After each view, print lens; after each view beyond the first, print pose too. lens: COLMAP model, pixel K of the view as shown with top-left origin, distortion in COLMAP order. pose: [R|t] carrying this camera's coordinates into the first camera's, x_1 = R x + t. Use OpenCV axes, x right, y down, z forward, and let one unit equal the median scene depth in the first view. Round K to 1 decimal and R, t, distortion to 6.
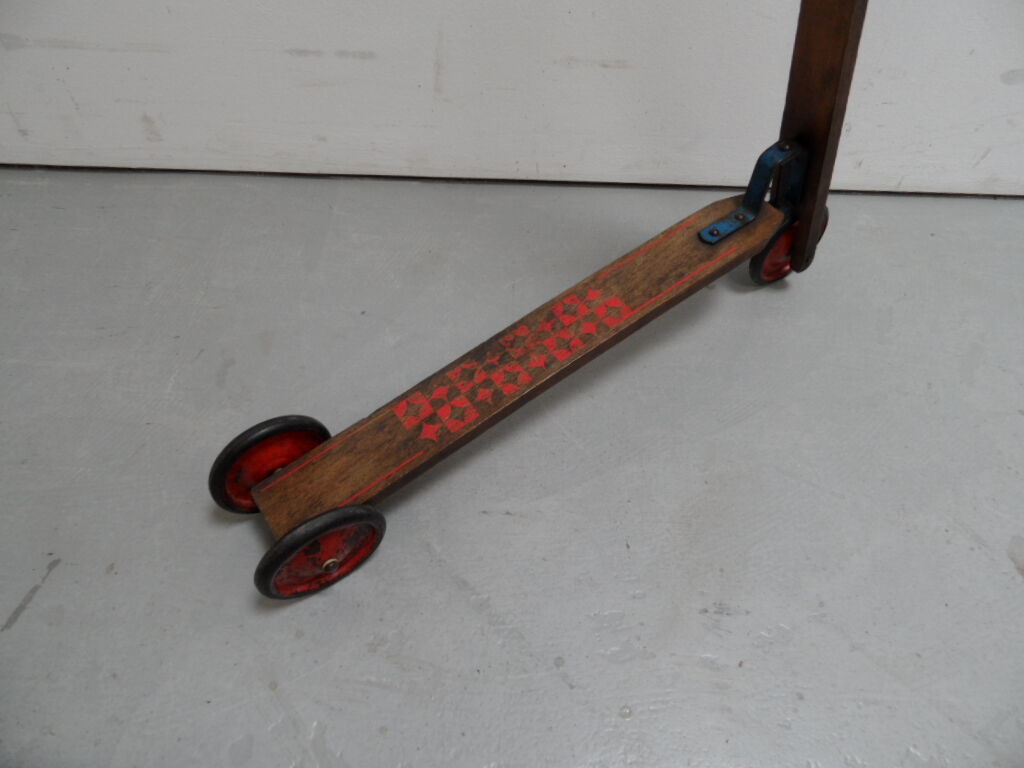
lens RADIAL K [[753.9, 0, 515.5], [0, 753.9, 381.3], [0, 0, 1]] dist [-0.030627, 0.019837]
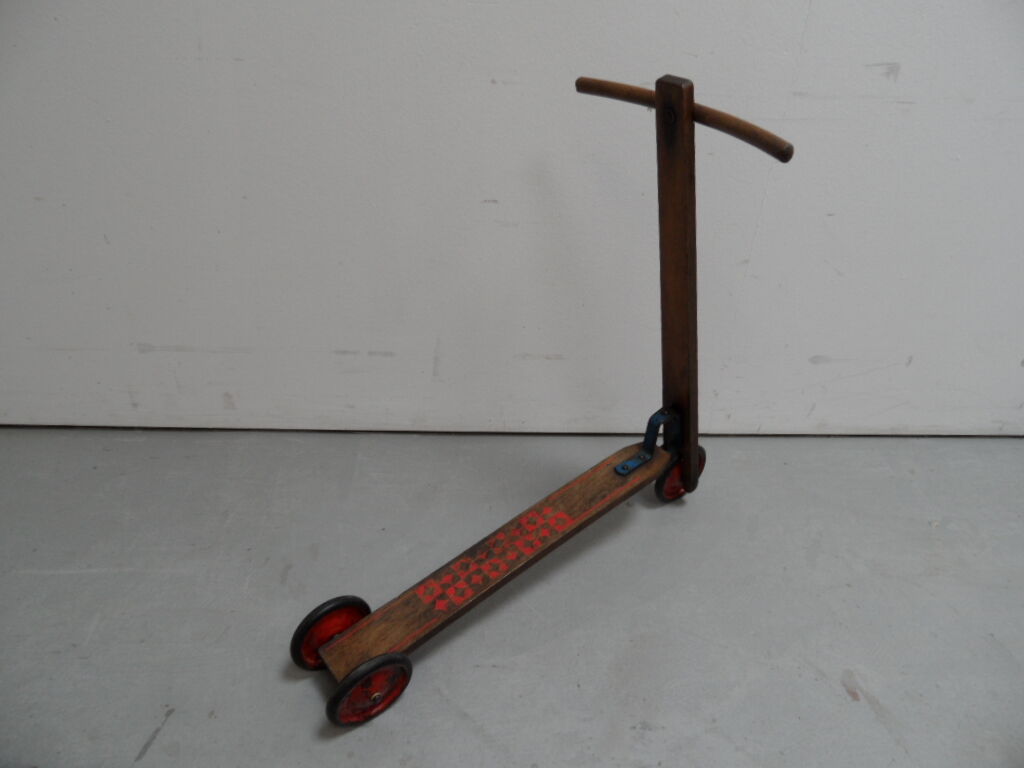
lens RADIAL K [[753.9, 0, 515.4], [0, 753.9, 379.9], [0, 0, 1]] dist [-0.030627, 0.019837]
pose [[0.998054, -0.014829, 0.060568, -0.048180], [0.032442, 0.952988, -0.301265, 0.090438], [-0.053254, 0.302644, 0.951615, -0.524723]]
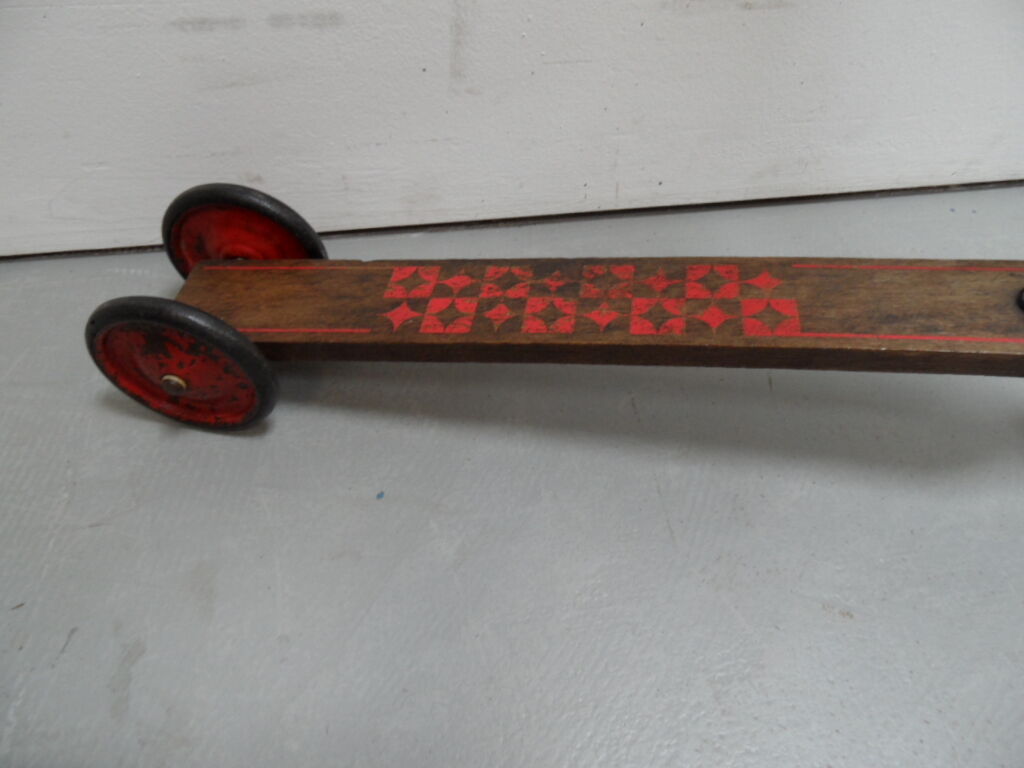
lens RADIAL K [[753.9, 0, 513.2], [0, 753.9, 374.8], [0, 0, 1]] dist [-0.030627, 0.019837]
pose [[0.728596, 0.523965, -0.441144, 0.266831], [-0.539073, 0.835987, 0.102601, -0.010426], [0.422550, 0.163054, 0.891552, 0.434744]]
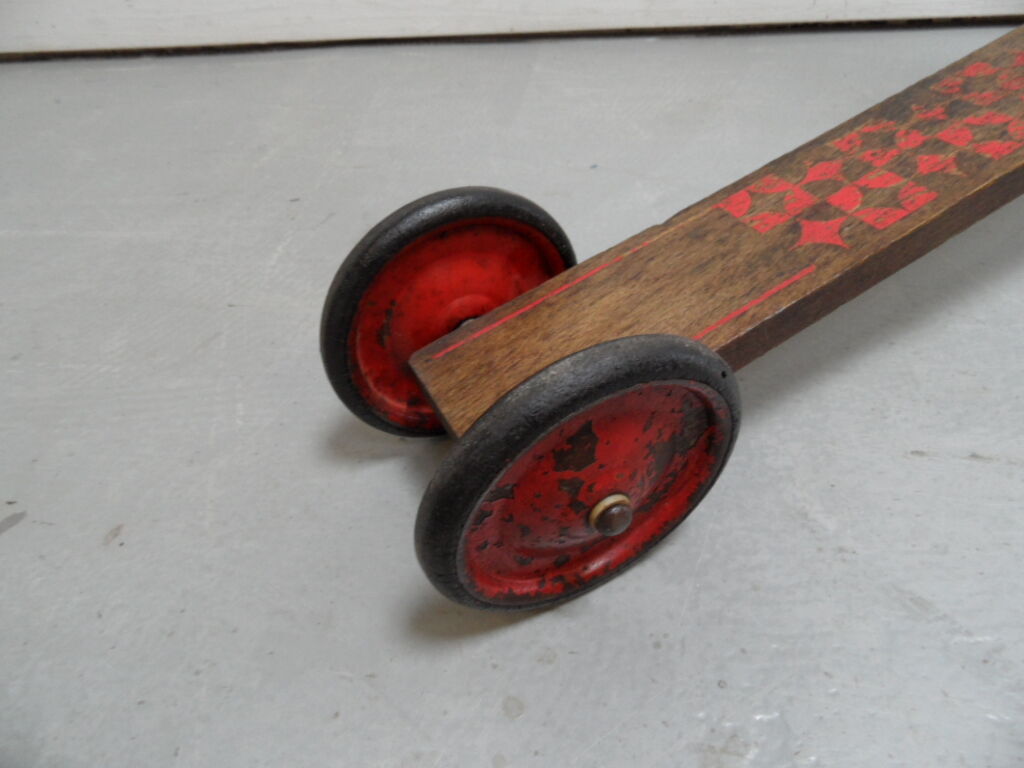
lens RADIAL K [[753.9, 0, 516.9], [0, 753.9, 378.2], [0, 0, 1]] dist [-0.030627, 0.019837]
pose [[0.985905, 0.001977, -0.167296, -0.202320], [-0.027996, 0.987780, -0.153317, 0.208303], [0.164948, 0.155840, 0.973913, 0.542455]]
